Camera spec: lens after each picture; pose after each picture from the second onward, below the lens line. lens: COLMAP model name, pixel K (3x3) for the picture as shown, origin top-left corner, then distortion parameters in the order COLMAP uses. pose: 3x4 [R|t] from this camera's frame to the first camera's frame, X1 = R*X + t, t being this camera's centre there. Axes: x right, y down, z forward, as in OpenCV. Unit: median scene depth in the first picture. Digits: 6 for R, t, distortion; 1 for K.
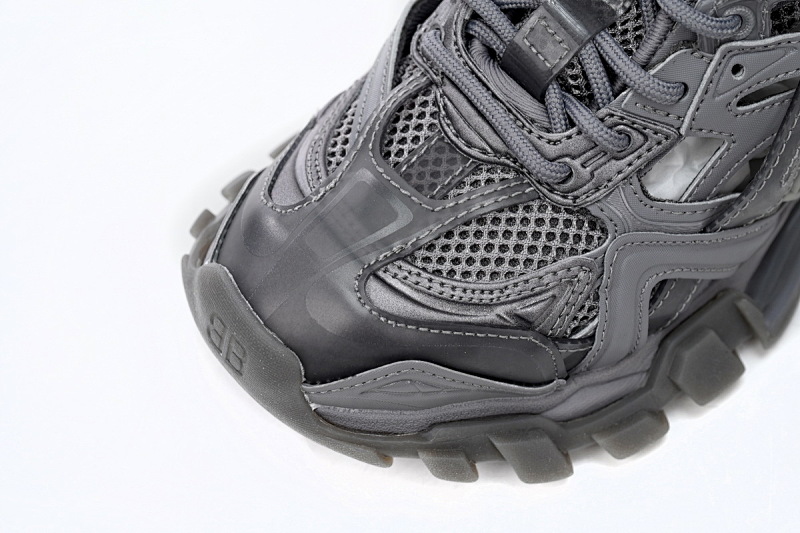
lens RADIAL K [[1779.3, 0, 399.9], [0, 1779.3, 266.6], [0, 0, 1]] dist [-0.024733, 0.000000]
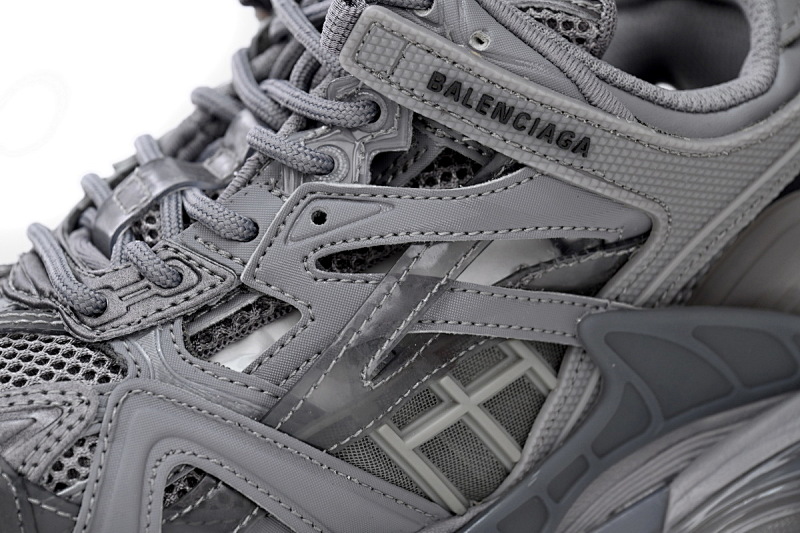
lens RADIAL K [[2719.7, 0, 400.5], [0, 2719.7, 266.8], [0, 0, 1]] dist [-0.022899, 0.000000]
pose [[0.946340, 0.097867, -0.307997, 0.614282], [-0.281173, 0.719172, -0.635401, 0.700606], [0.159318, 0.687905, 0.708099, 0.110189]]
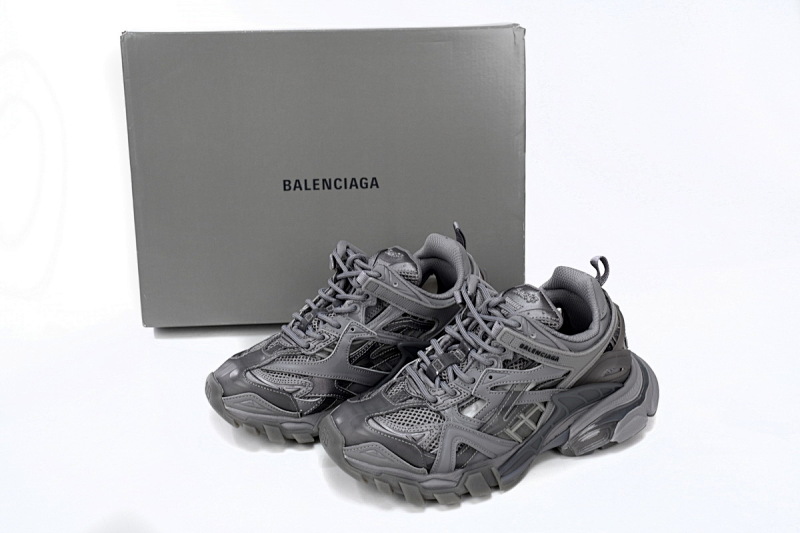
lens RADIAL K [[920.1, 0, 401.5], [0, 920.1, 264.8], [0, 0, 1]] dist [-0.020219, 0.000000]
pose [[0.965796, 0.120408, -0.229652, 0.392819], [-0.229752, 0.807963, -0.542595, 0.682942], [0.120217, 0.576799, 0.807992, -0.529078]]
